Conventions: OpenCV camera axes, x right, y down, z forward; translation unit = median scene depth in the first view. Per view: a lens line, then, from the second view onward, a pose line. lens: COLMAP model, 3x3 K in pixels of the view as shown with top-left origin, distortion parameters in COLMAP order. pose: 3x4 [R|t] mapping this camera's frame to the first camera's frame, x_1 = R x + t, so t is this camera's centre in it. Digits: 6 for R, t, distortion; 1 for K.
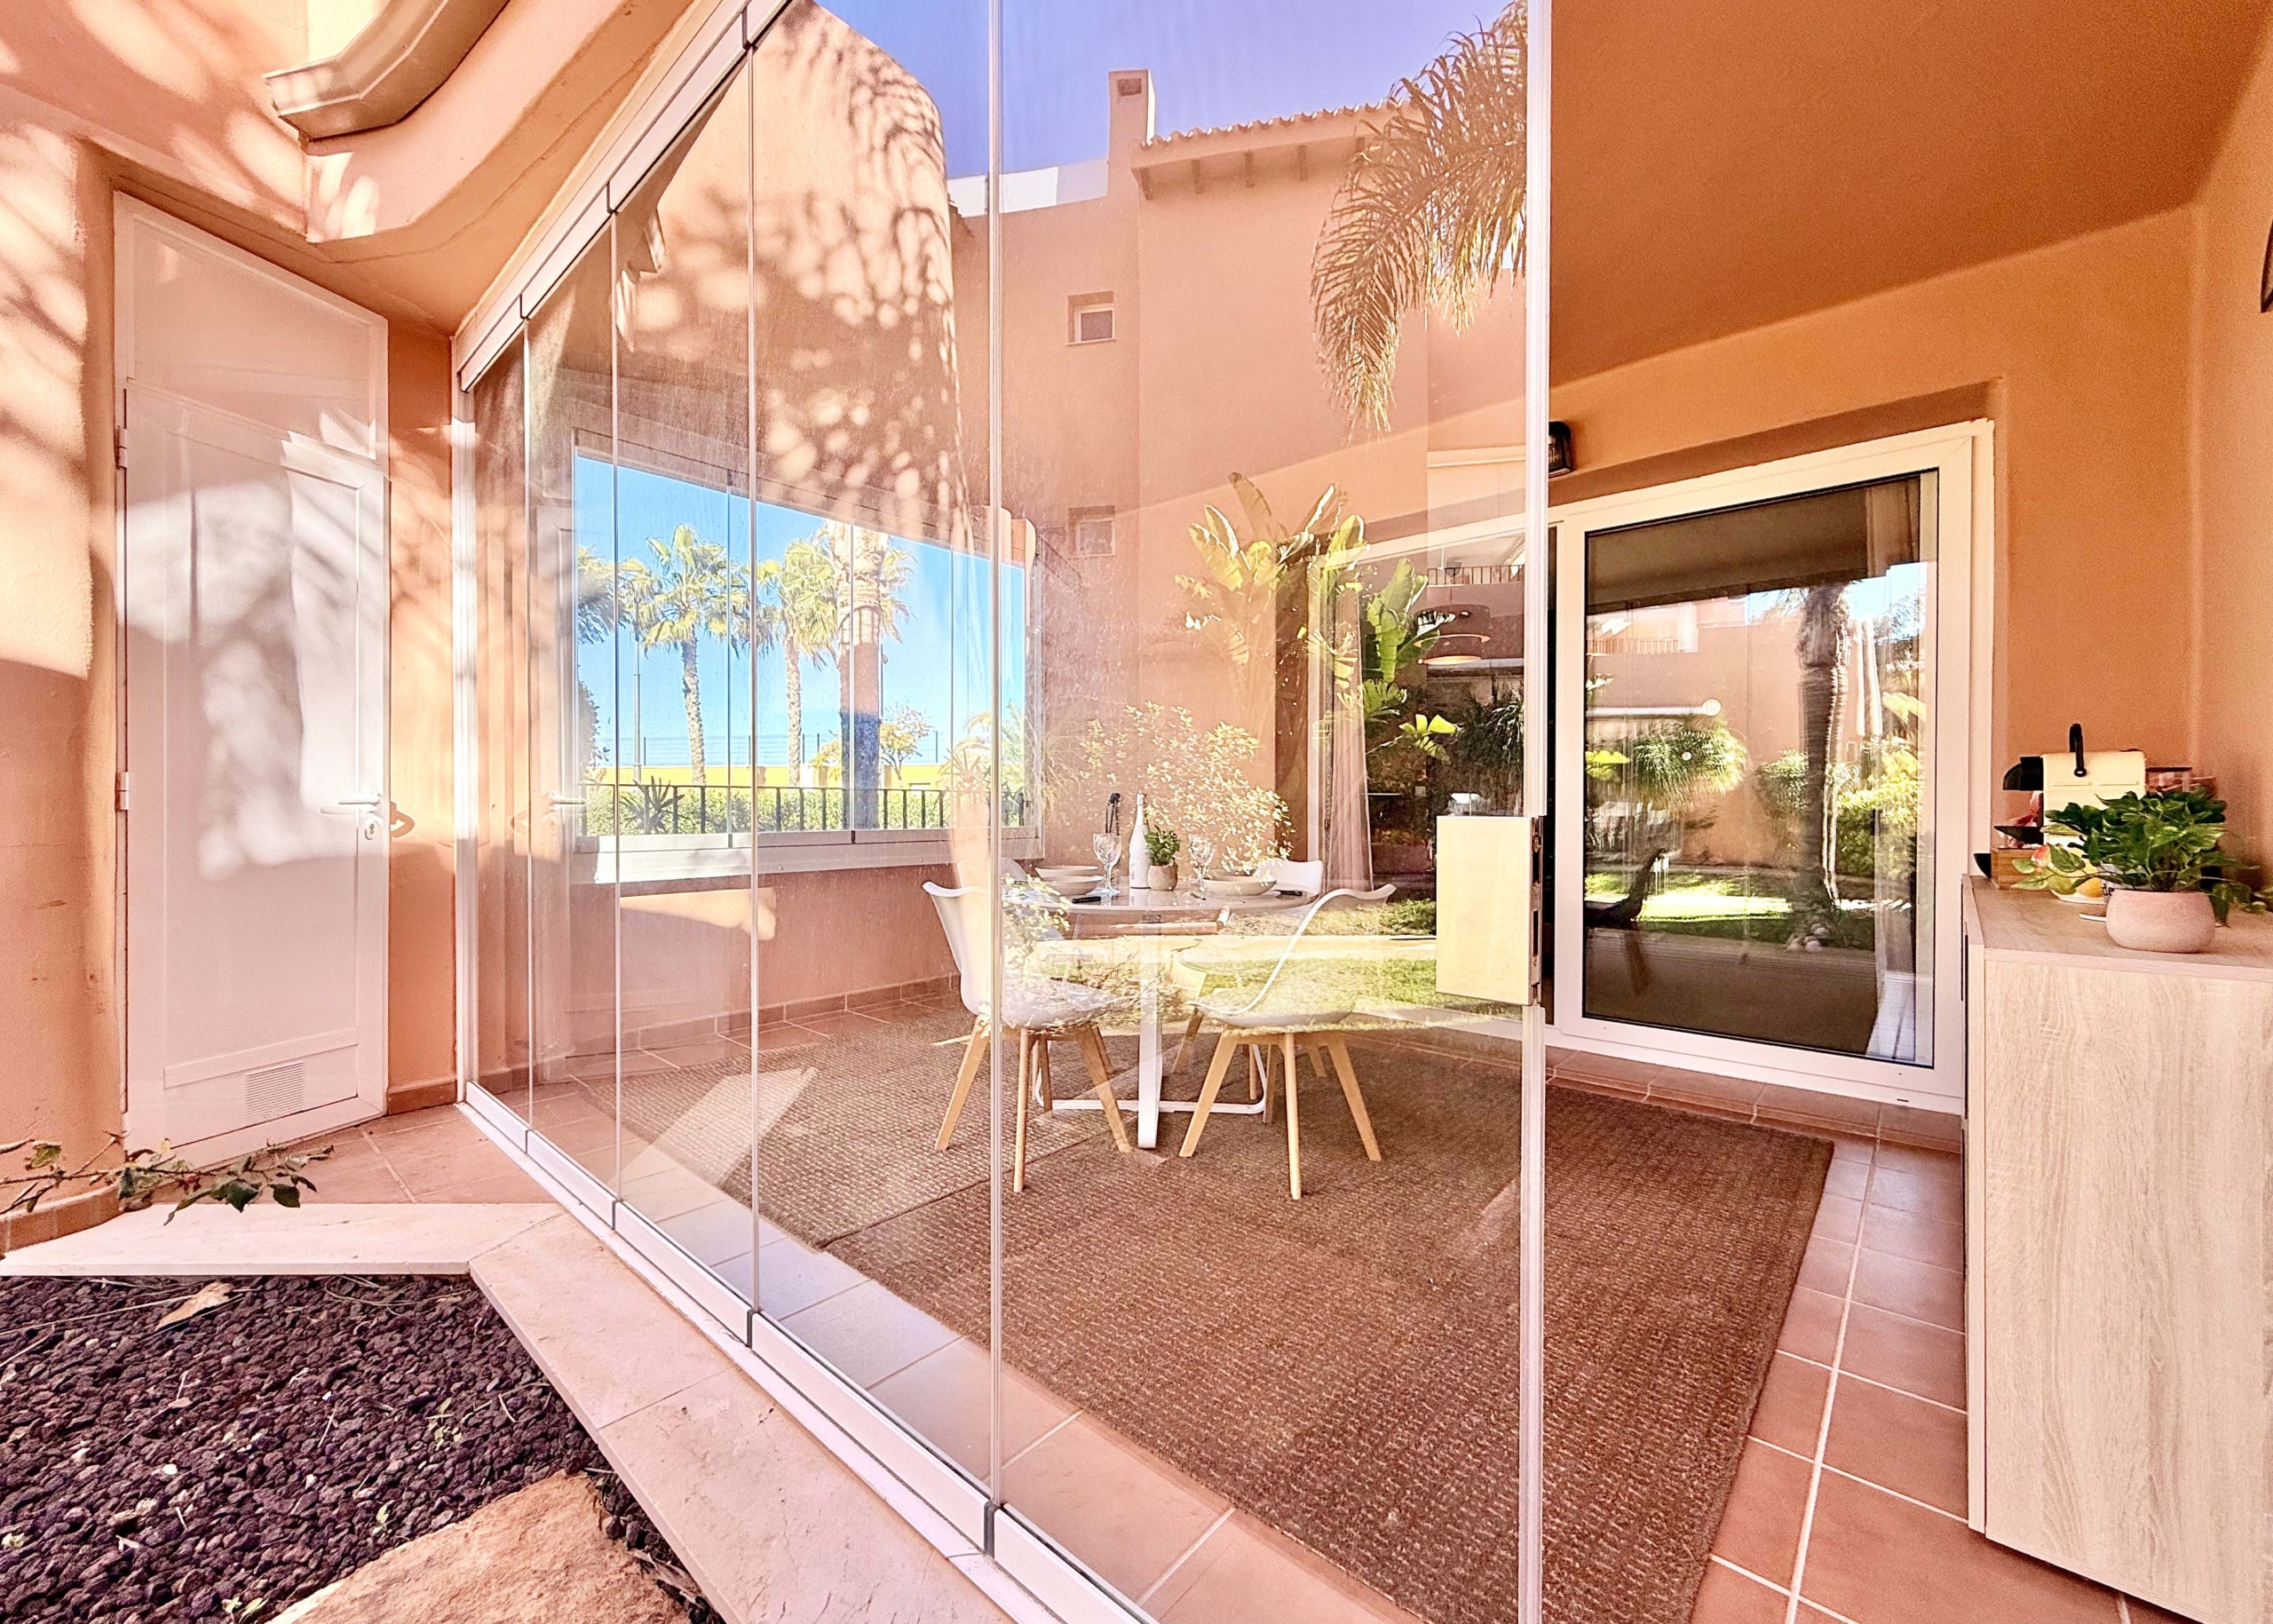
lens RADIAL K [[900.7, 0, 1136.5], [0, 900.7, 812.0], [0, 0, 1]] dist [-0.001003, -0.000406]
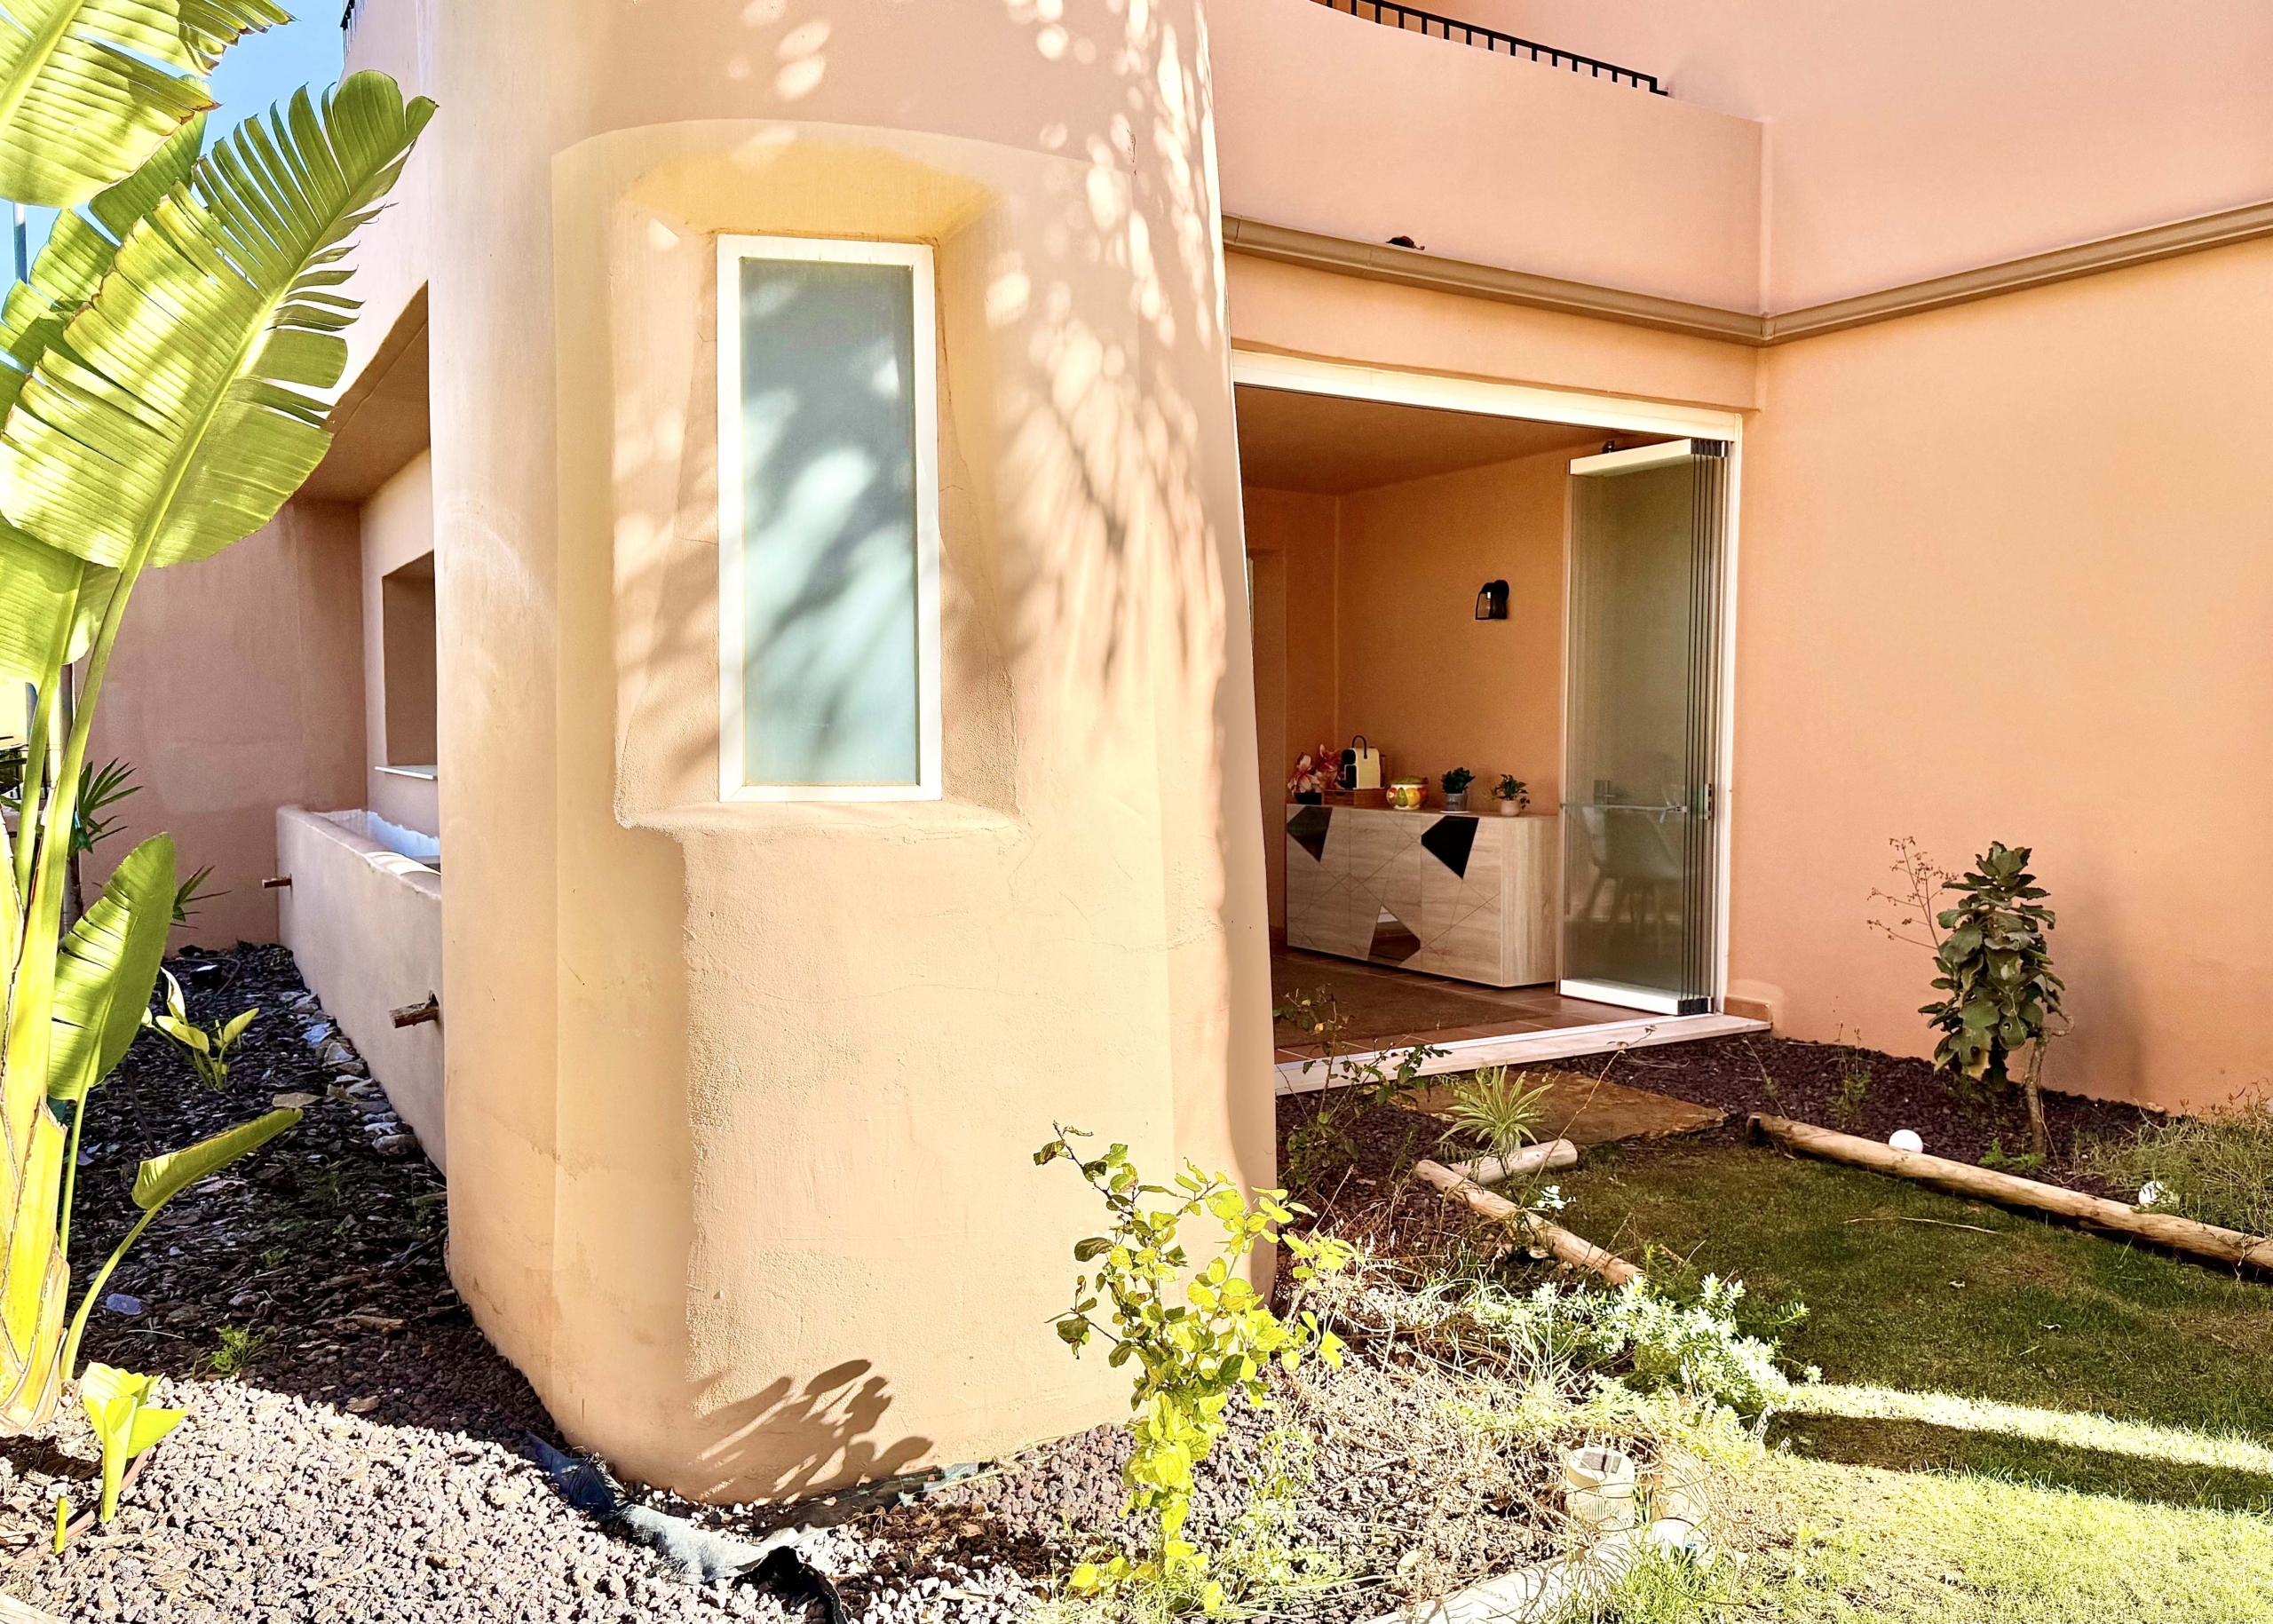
lens RADIAL K [[1705.4, 0, 1132.9], [0, 1705.4, 820.4], [0, 0, 1]] dist [0.003909, 0.000673]
pose [[0.300248, -0.055071, 0.952270, -2.083171], [0.004880, 0.998408, 0.056200, -0.080950], [-0.953849, -0.012227, 0.300039, 0.142285]]
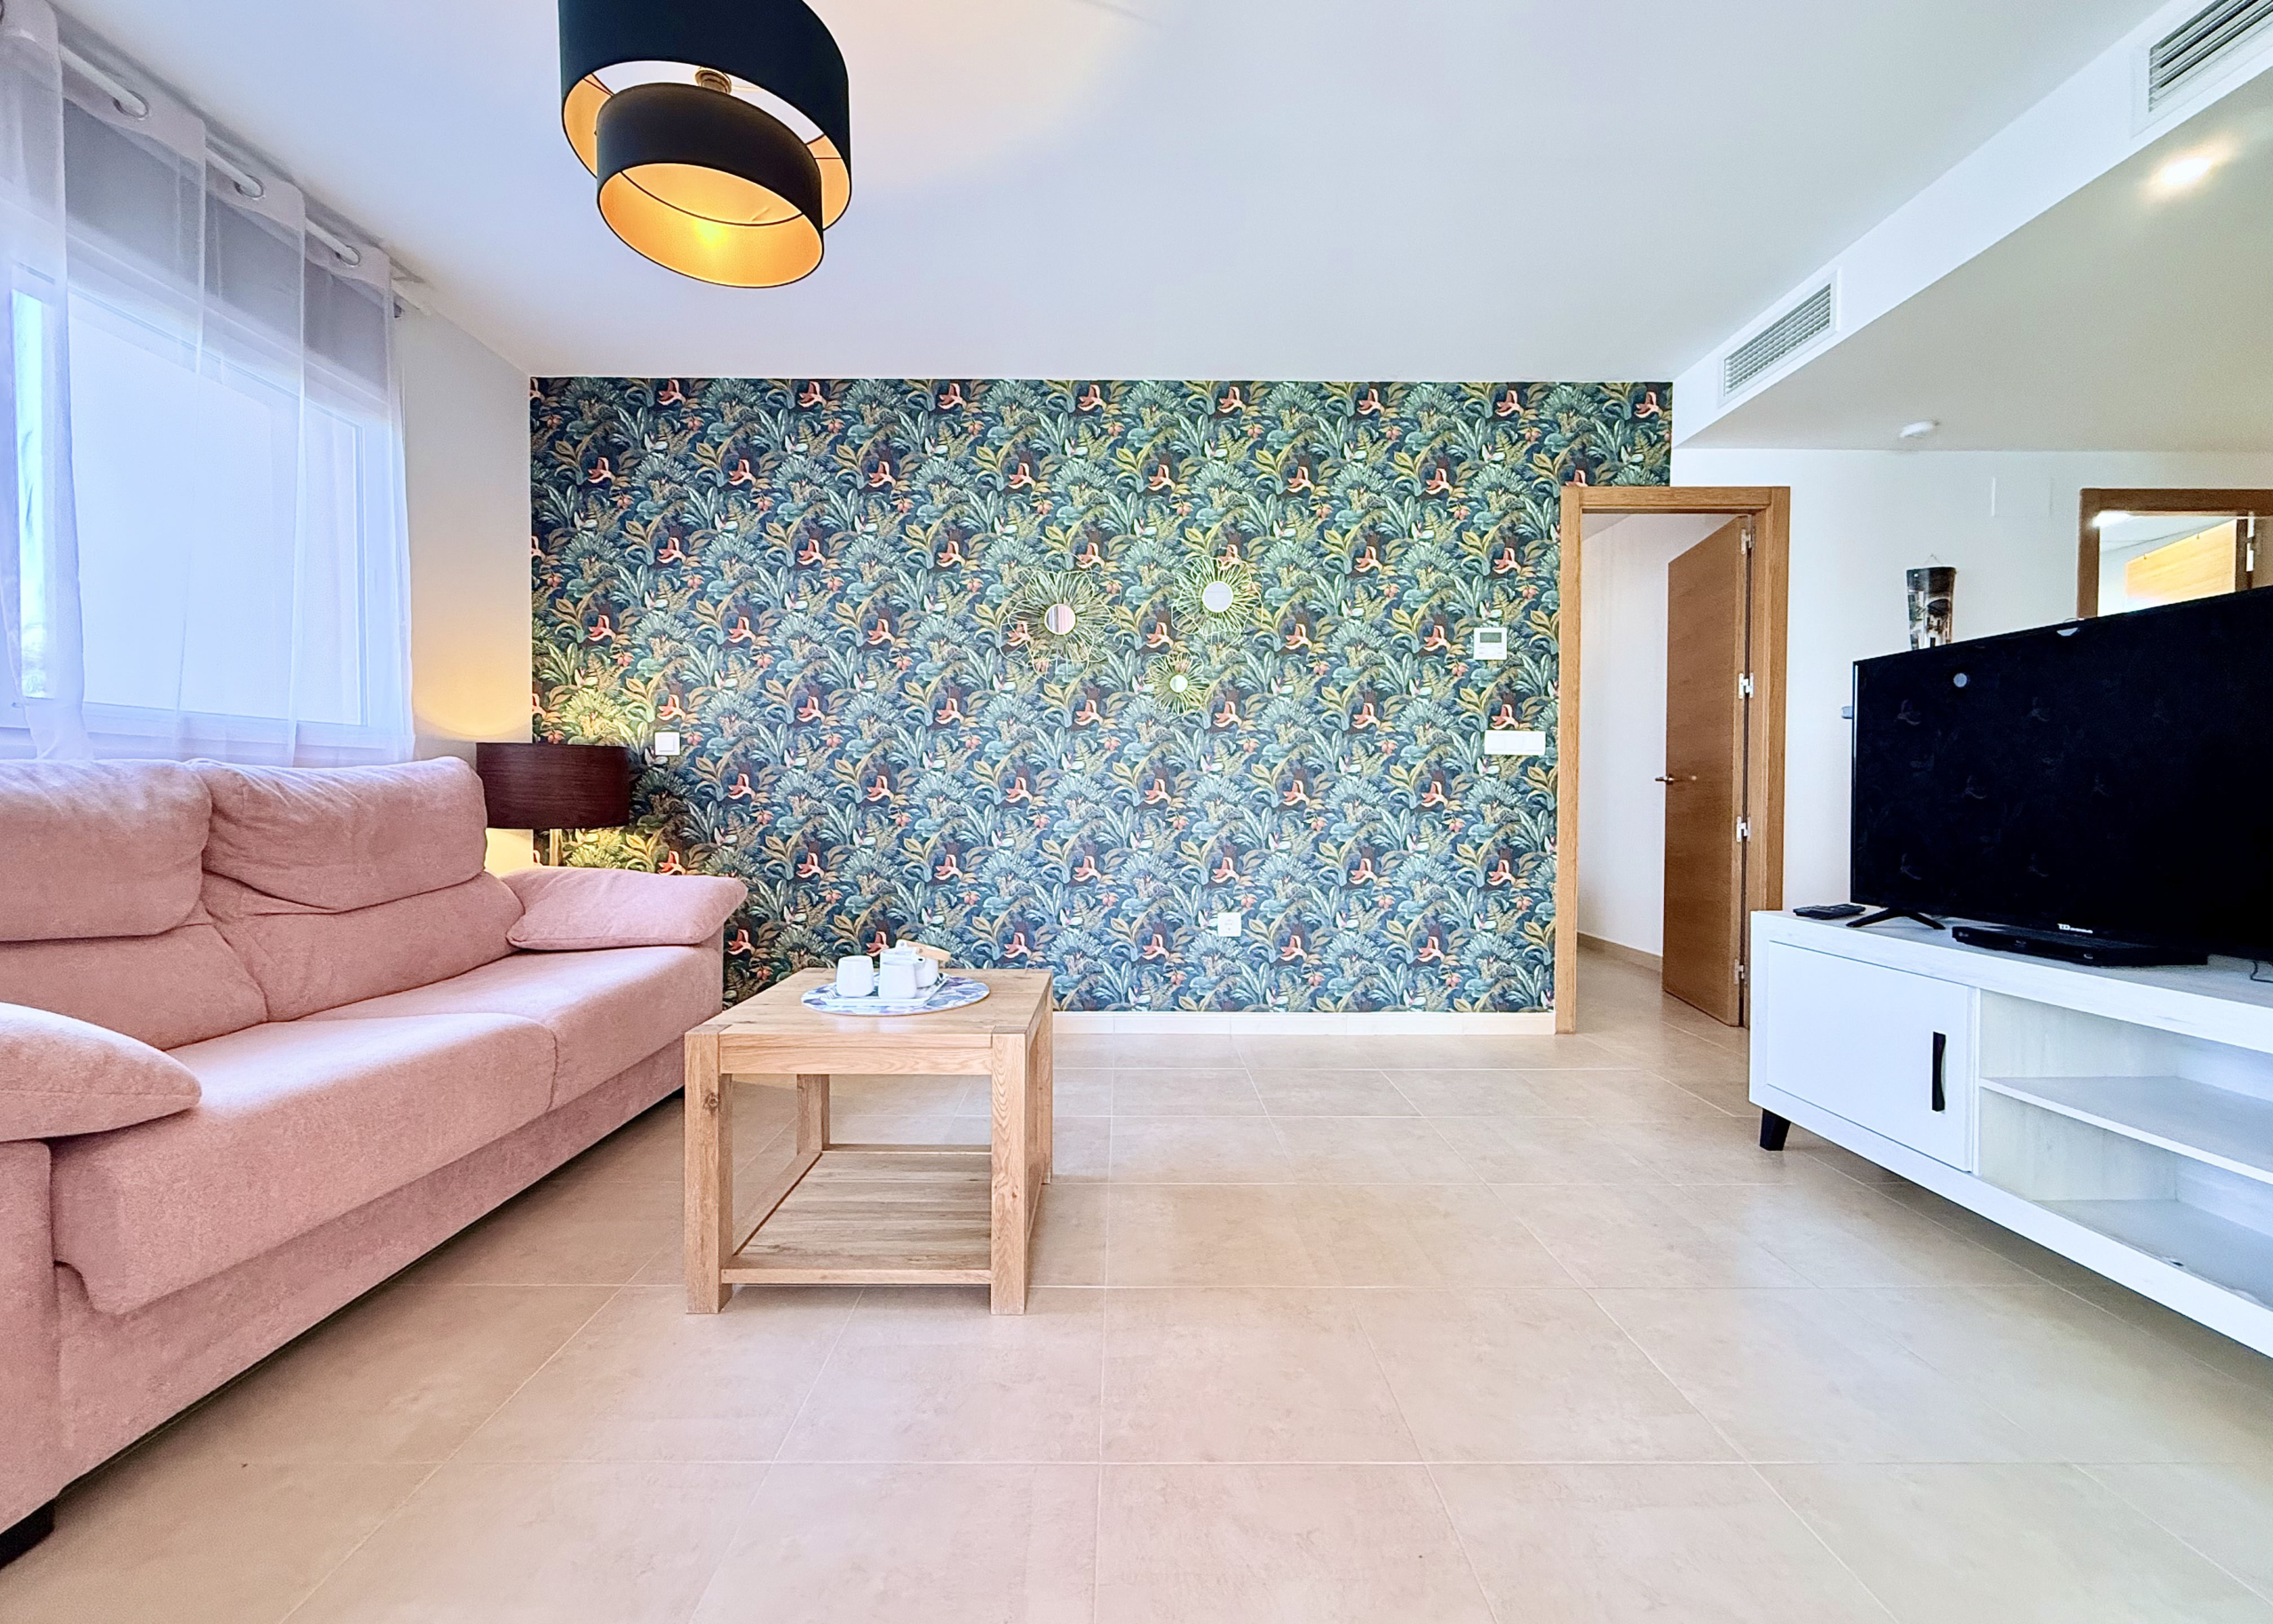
lens RADIAL K [[900.7, 0, 1136.5], [0, 900.7, 812.0], [0, 0, 1]] dist [-0.001003, -0.000406]
pose [[0.738049, -0.013550, 0.674611, 0.411622], [0.005286, 0.999884, 0.014301, 0.013810], [-0.674727, -0.006989, 0.738034, 1.136453]]
